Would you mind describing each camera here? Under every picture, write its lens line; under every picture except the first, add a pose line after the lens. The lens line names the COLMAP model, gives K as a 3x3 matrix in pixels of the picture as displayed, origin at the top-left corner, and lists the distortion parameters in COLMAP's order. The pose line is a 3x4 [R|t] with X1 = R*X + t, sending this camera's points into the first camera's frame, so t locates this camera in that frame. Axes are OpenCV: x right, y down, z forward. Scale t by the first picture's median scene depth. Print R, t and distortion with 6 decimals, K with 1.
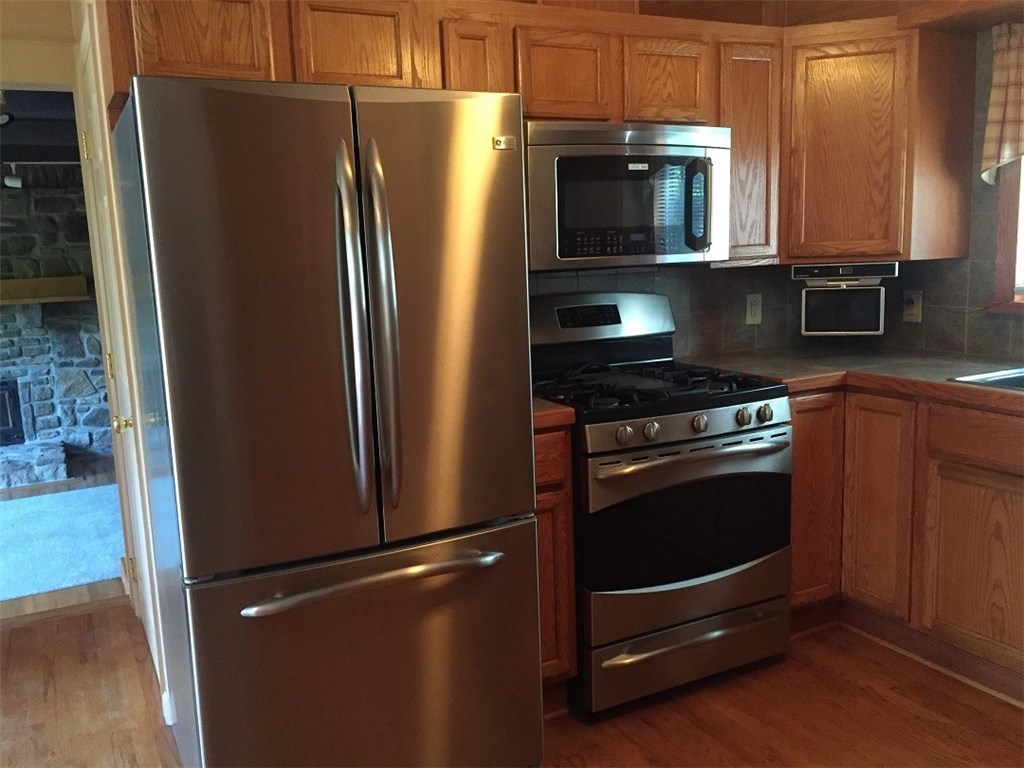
lens RADIAL K [[875.9, 0, 510.5], [0, 875.9, 380.2], [0, 0, 1]] dist [0.091608, -0.134794]
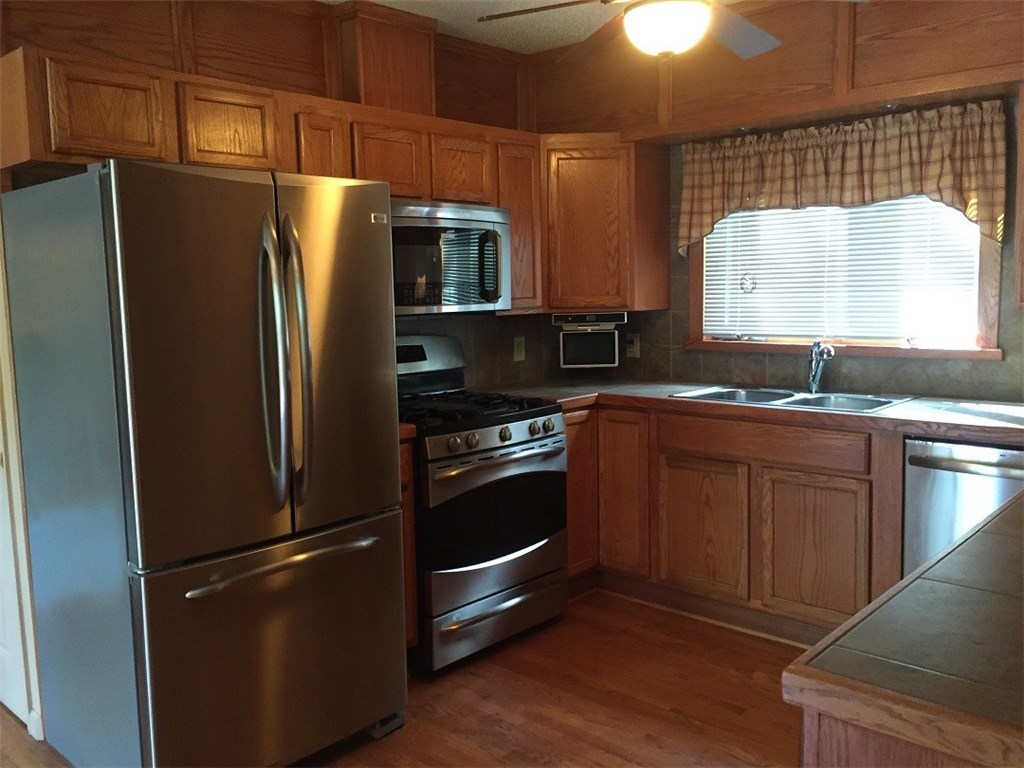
lens RADIAL K [[875.9, 0, 510.5], [0, 875.9, 380.2], [0, 0, 1]] dist [0.091608, -0.134794]
pose [[0.942612, -0.021051, 0.333226, -0.184183], [0.039940, 0.997954, -0.049936, 0.030863], [-0.331493, 0.060379, 0.941524, -0.198388]]
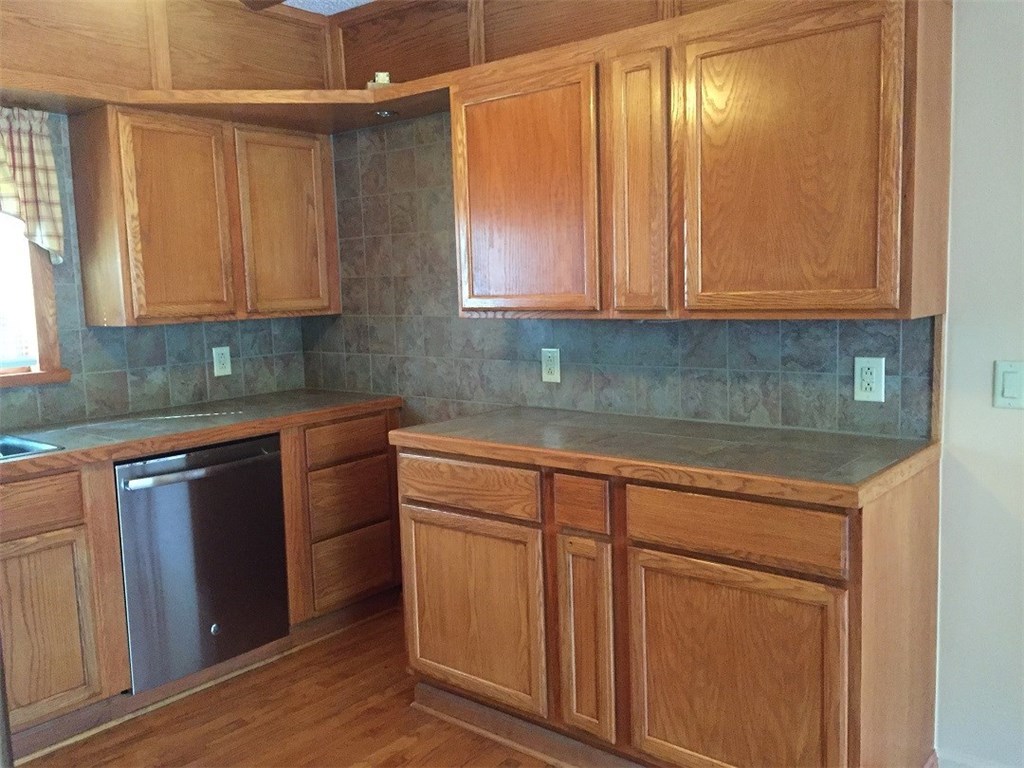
lens RADIAL K [[875.9, 0, 510.5], [0, 875.9, 380.2], [0, 0, 1]] dist [0.091608, -0.134794]
pose [[-0.376782, -0.054471, 0.924699, -0.449820], [0.188730, 0.972815, 0.134206, -0.072459], [-0.906872, 0.225085, -0.356259, 0.565811]]
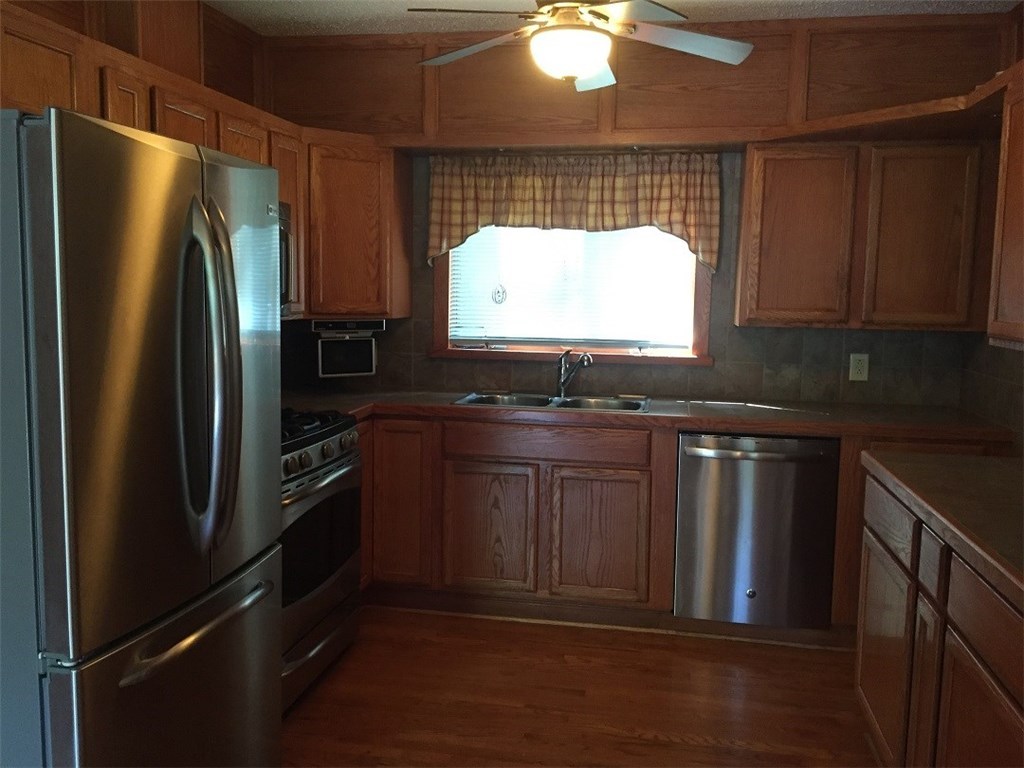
lens RADIAL K [[875.9, 0, 510.5], [0, 875.9, 380.2], [0, 0, 1]] dist [0.091608, -0.134794]
pose [[0.624302, -0.035964, 0.780355, -0.496637], [0.081638, 0.996473, -0.019388, -0.002710], [-0.776905, 0.075811, 0.625037, 0.046724]]
